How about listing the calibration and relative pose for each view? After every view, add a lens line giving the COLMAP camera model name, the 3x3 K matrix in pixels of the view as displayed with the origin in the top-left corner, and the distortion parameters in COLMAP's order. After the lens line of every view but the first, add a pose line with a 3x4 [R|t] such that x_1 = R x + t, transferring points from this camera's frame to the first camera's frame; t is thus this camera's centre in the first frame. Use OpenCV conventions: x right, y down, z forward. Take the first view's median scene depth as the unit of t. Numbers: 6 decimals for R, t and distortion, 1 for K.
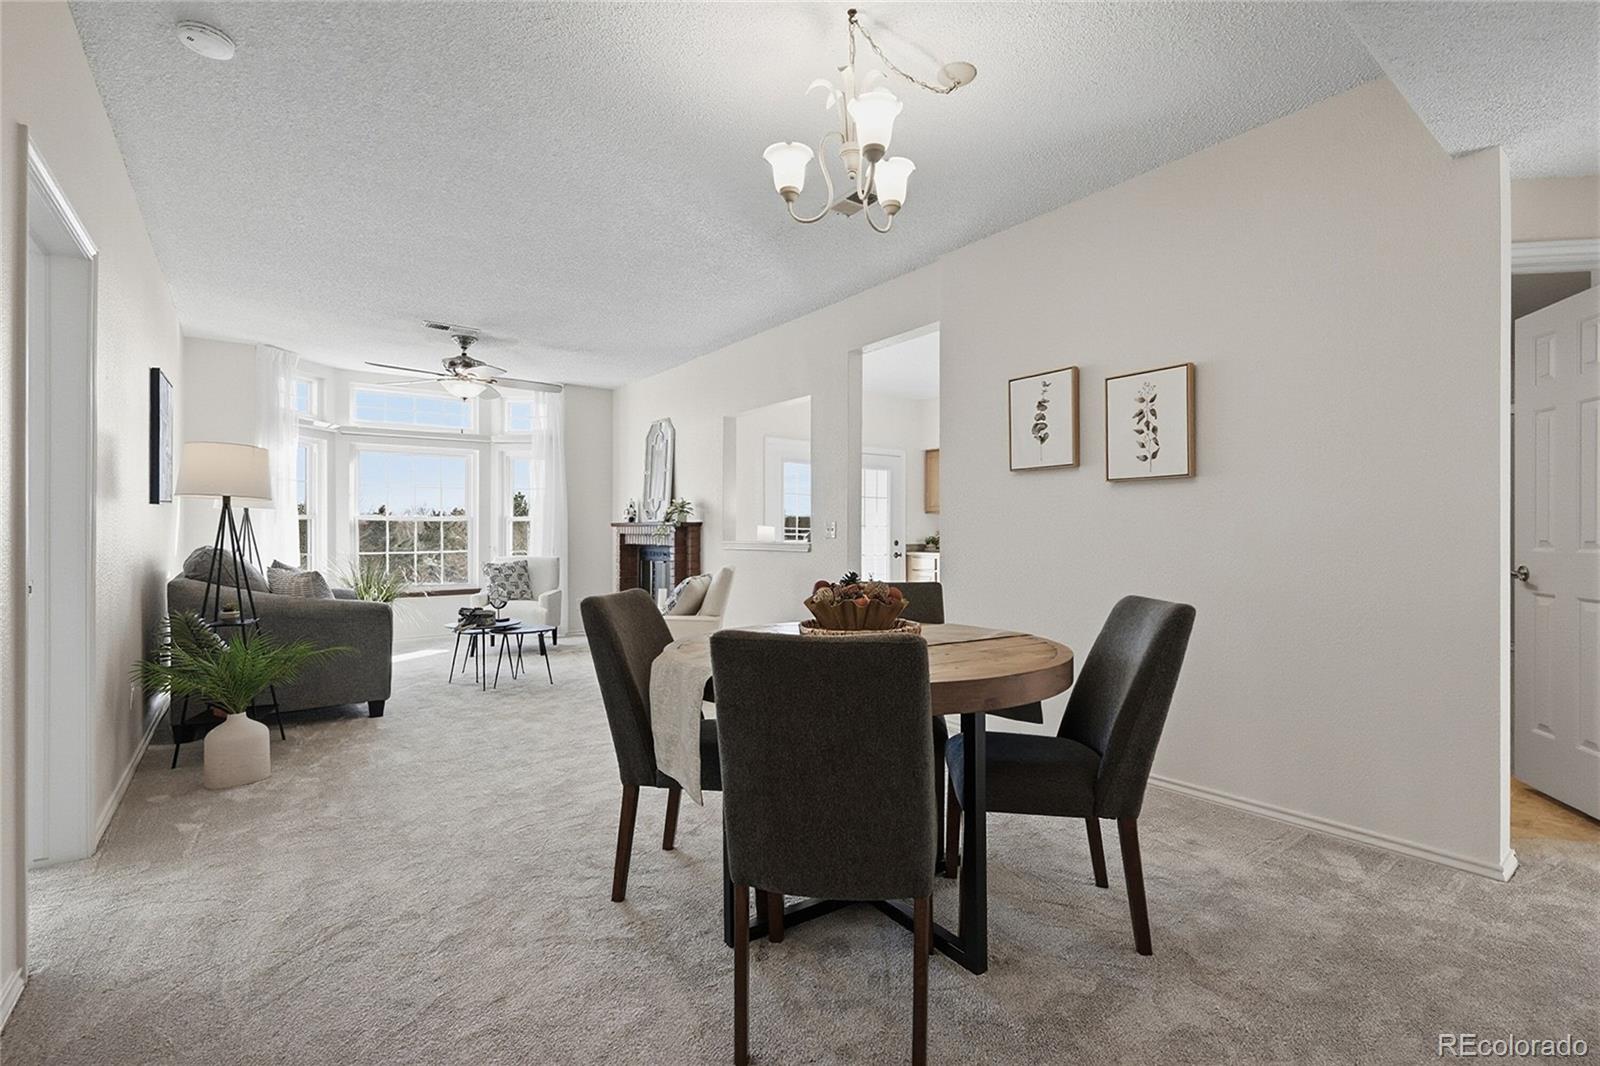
lens RADIAL K [[723.3, 0, 807.0], [0, 723.3, 533.9], [0, 0, 1]] dist [0.014086, -0.000150]
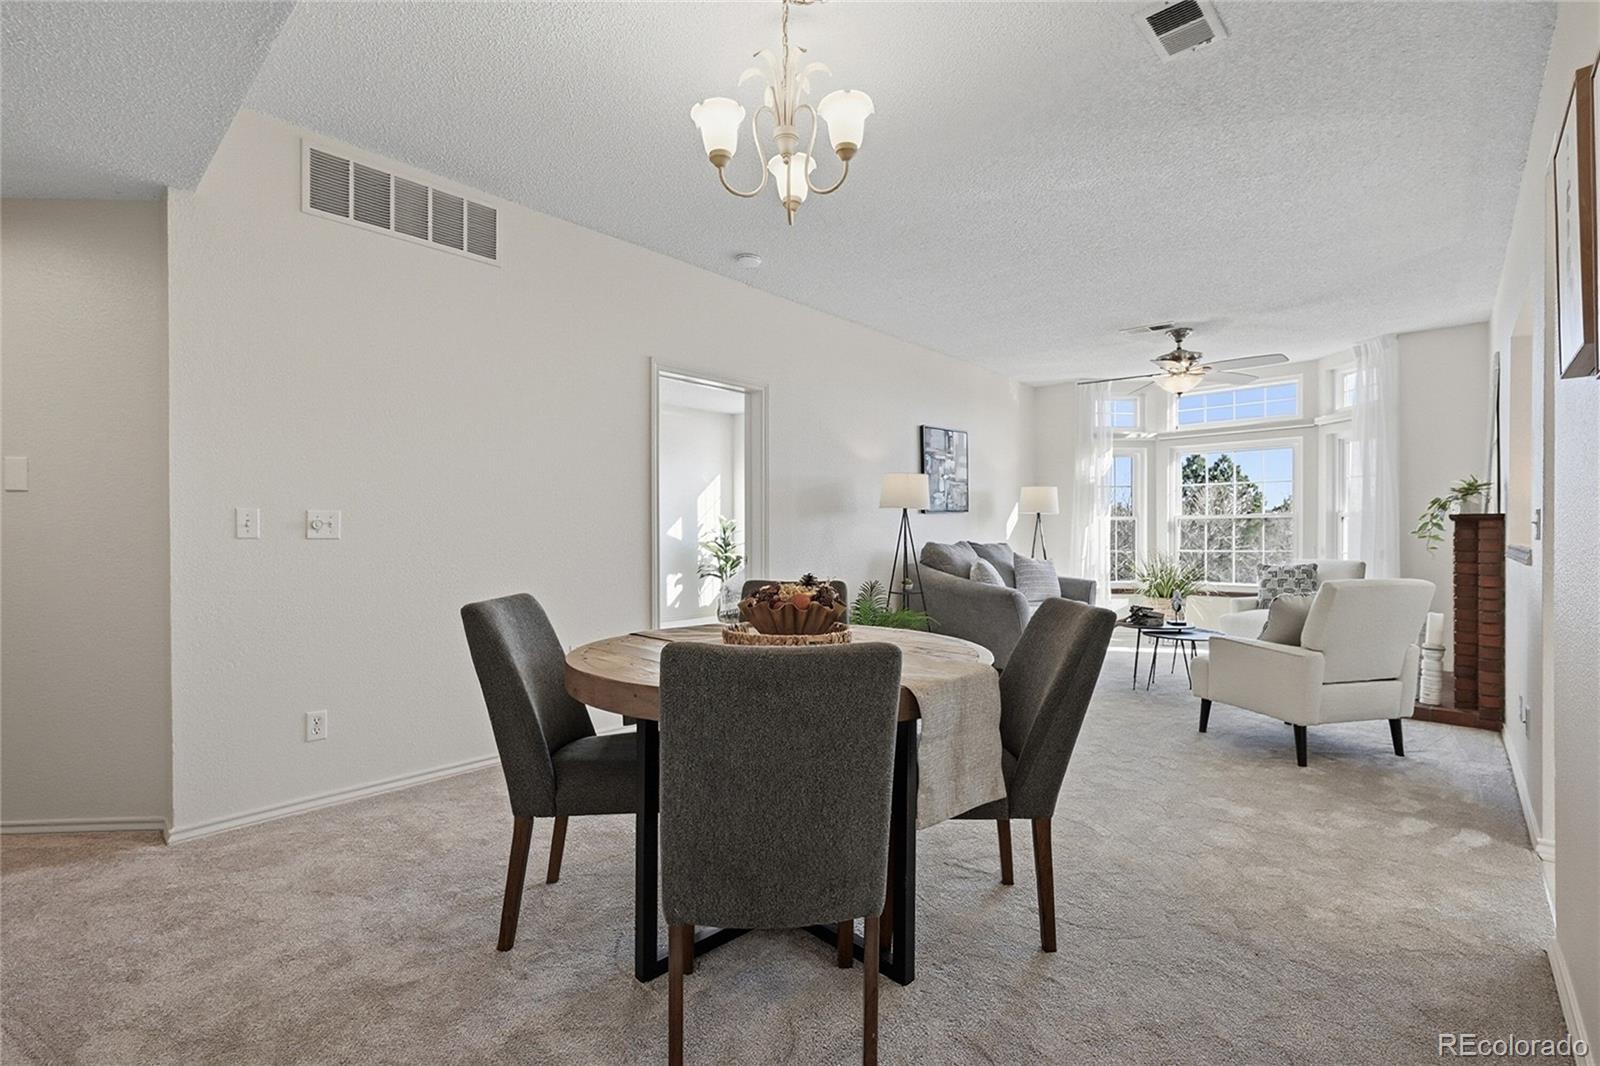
lens RADIAL K [[723.3, 0, 807.0], [0, 723.3, 533.9], [0, 0, 1]] dist [0.014086, -0.000150]
pose [[0.190590, 0.003965, -0.981662, 0.390683], [-0.001013, 0.999992, 0.003842, -0.001361], [0.981669, 0.000262, 0.190592, 0.322222]]
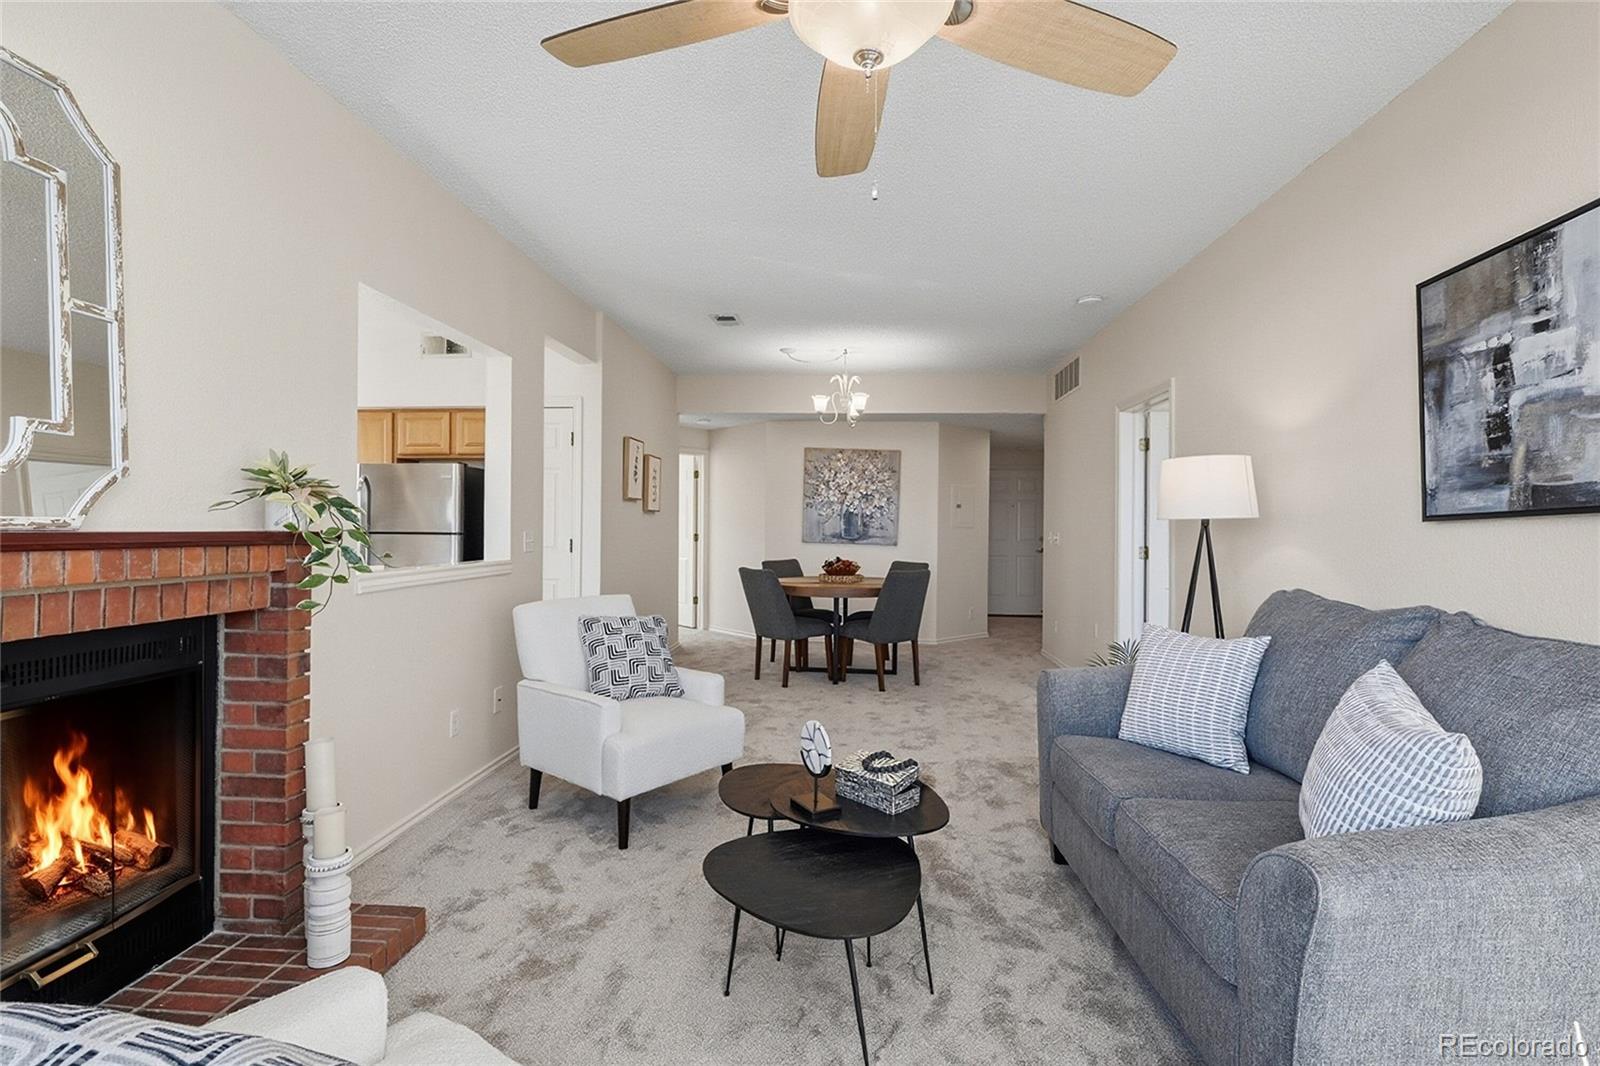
lens RADIAL K [[737.9, 0, 803.4], [0, 737.9, 522.7], [0, 0, 1]] dist [0.003890, 0.000330]
pose [[-0.748400, -0.004288, 0.663234, -0.625928], [-0.007460, 0.999970, -0.001954, -0.023914], [-0.663206, -0.006410, -0.748410, 1.204859]]
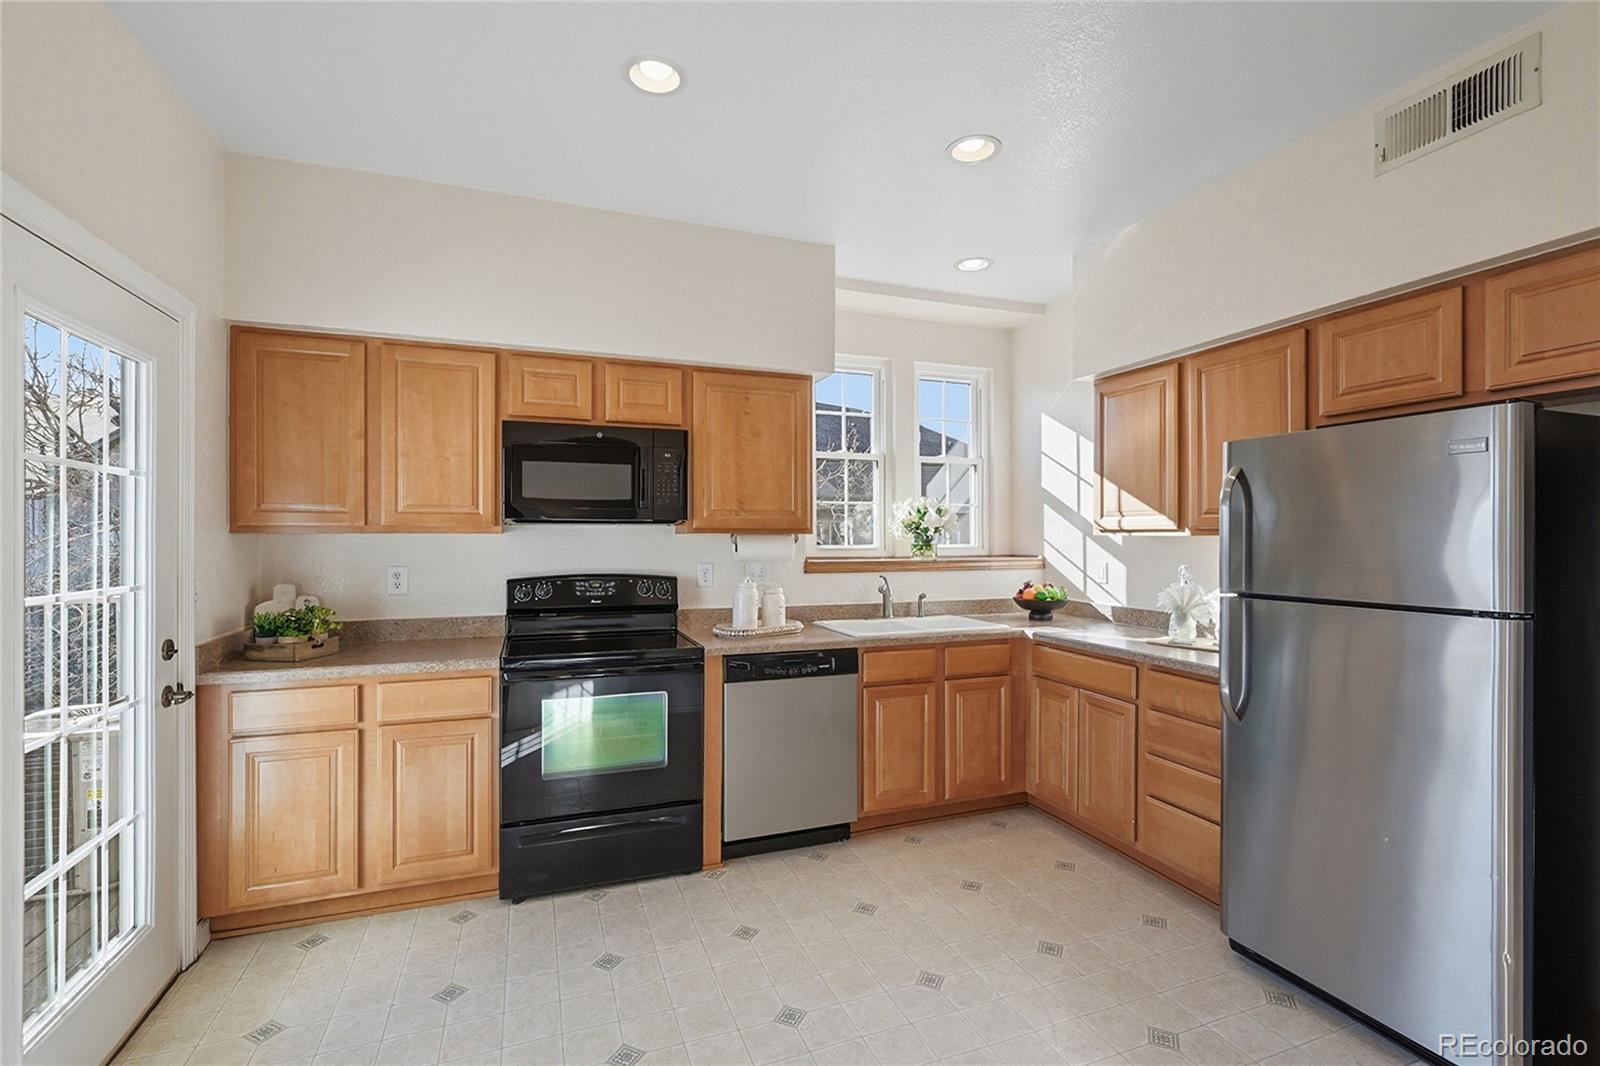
lens RADIAL K [[698.6, 0, 802.5], [0, 698.6, 534.6], [0, 0, 1]] dist [-0.000411, -0.000068]
pose [[0.288334, 0.001578, 0.957529, -0.074926], [0.002220, 0.999995, -0.002317, -0.040725], [-0.957527, 0.002793, 0.288329, 1.009089]]
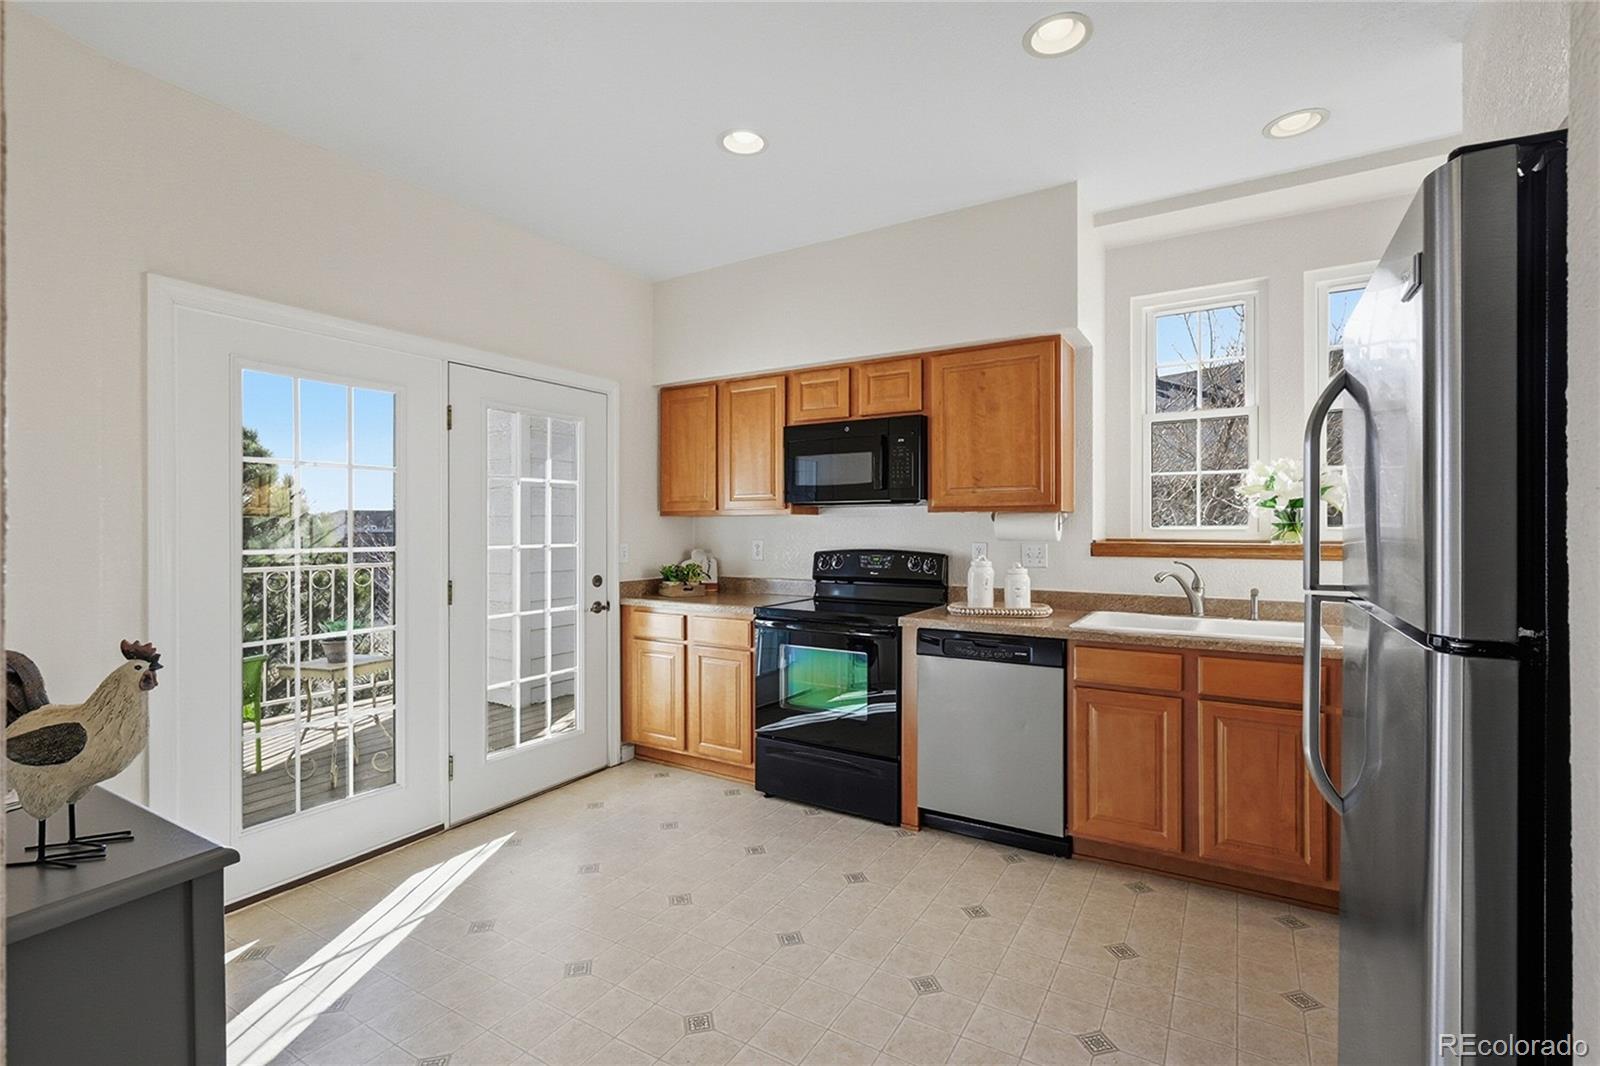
lens RADIAL K [[717.9, 0, 843.6], [0, 717.9, 526.8], [0, 0, 1]] dist [0.001206, 0.000150]
pose [[0.923443, -0.001647, 0.383733, 0.128204], [0.003863, 0.999980, -0.005003, -0.028581], [-0.383717, 0.006102, 0.923430, 0.737830]]
